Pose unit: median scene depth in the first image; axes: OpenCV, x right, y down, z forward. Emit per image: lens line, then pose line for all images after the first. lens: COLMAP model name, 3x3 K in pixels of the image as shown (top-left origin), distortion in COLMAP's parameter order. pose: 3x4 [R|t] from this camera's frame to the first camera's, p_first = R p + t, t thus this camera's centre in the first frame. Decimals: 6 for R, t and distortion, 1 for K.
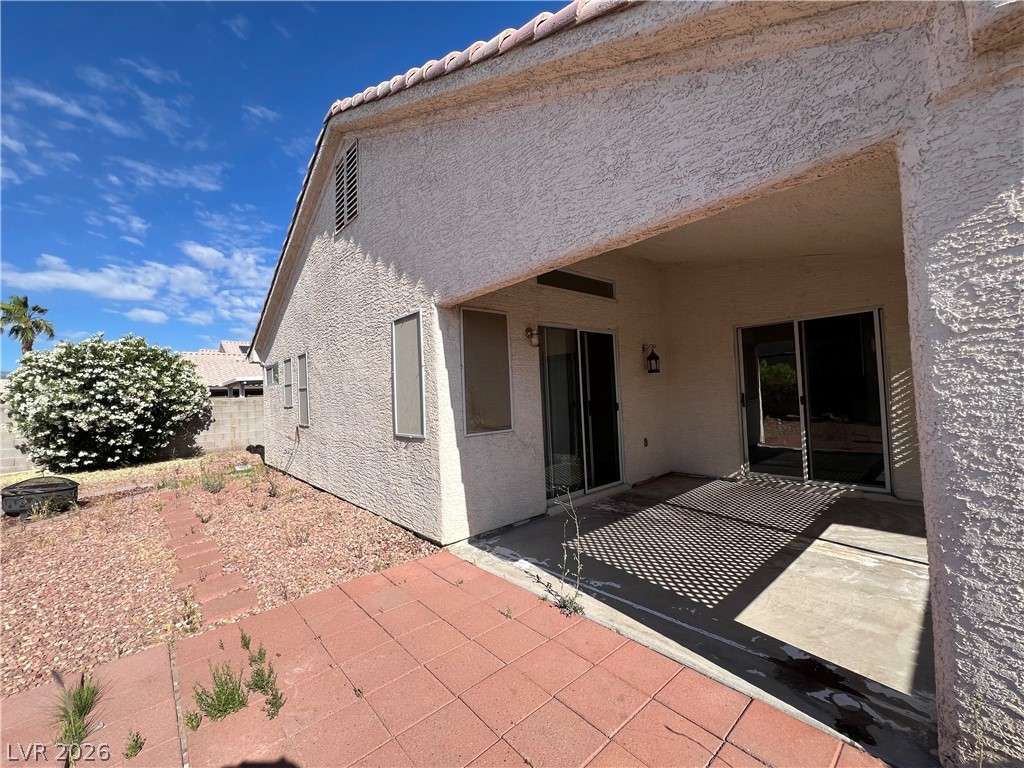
lens RADIAL K [[413.9, 0, 515.1], [0, 413.9, 383.6], [0, 0, 1]] dist [-0.000226, 0.000510]
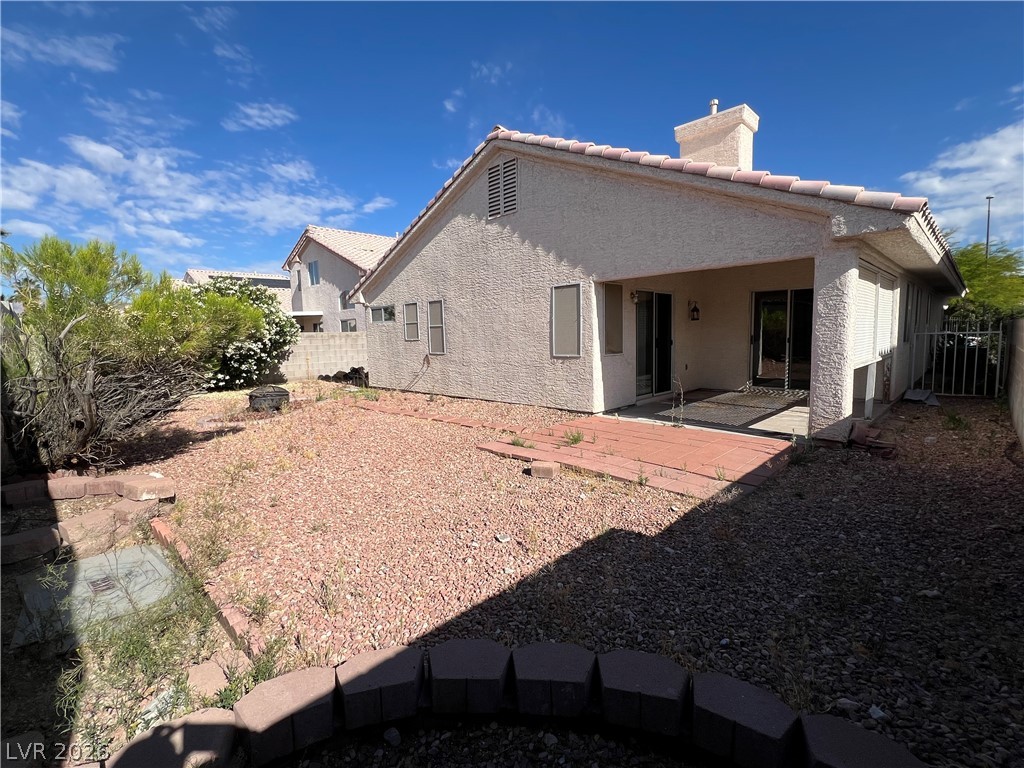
lens RADIAL K [[469.6, 0, 512.0], [0, 469.6, 384.0], [0, 0, 1]] dist [-0.007373, -0.000379]
pose [[0.998300, 0.012617, 0.056895, -0.550321], [-0.019805, 0.991628, 0.127603, -0.002514], [-0.054809, -0.128513, 0.990192, -0.878170]]
